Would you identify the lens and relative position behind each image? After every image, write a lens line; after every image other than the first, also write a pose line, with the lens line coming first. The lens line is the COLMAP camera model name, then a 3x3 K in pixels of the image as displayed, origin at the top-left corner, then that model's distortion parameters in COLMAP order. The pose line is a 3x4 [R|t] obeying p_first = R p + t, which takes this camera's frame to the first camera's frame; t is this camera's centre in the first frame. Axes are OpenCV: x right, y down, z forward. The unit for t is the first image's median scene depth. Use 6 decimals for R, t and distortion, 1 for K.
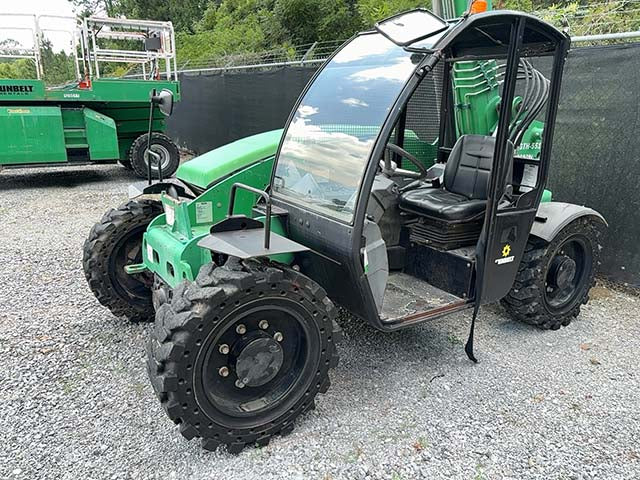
lens RADIAL K [[483.7, 0, 320.0], [0, 483.7, 240.0], [0, 0, 1]] dist [0.053542, -0.059529]
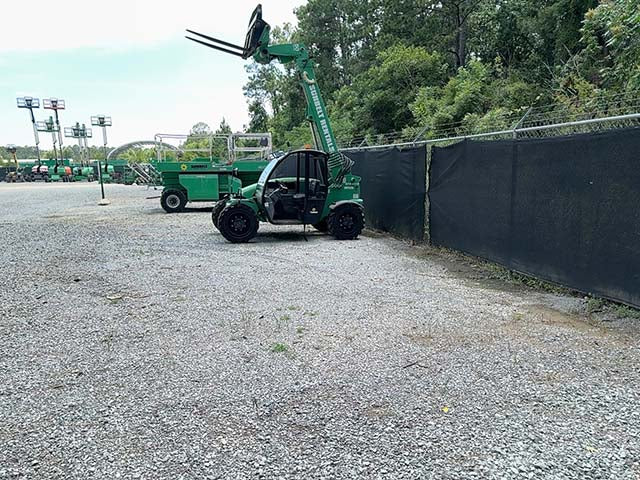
lens RADIAL K [[483.7, 0, 320.0], [0, 483.7, 240.0], [0, 0, 1]] dist [0.053542, -0.059529]
pose [[0.954966, 0.024044, -0.295739, 0.516385], [-0.062174, 0.990800, -0.120210, 0.233896], [0.290127, 0.133184, 0.947675, -0.822154]]
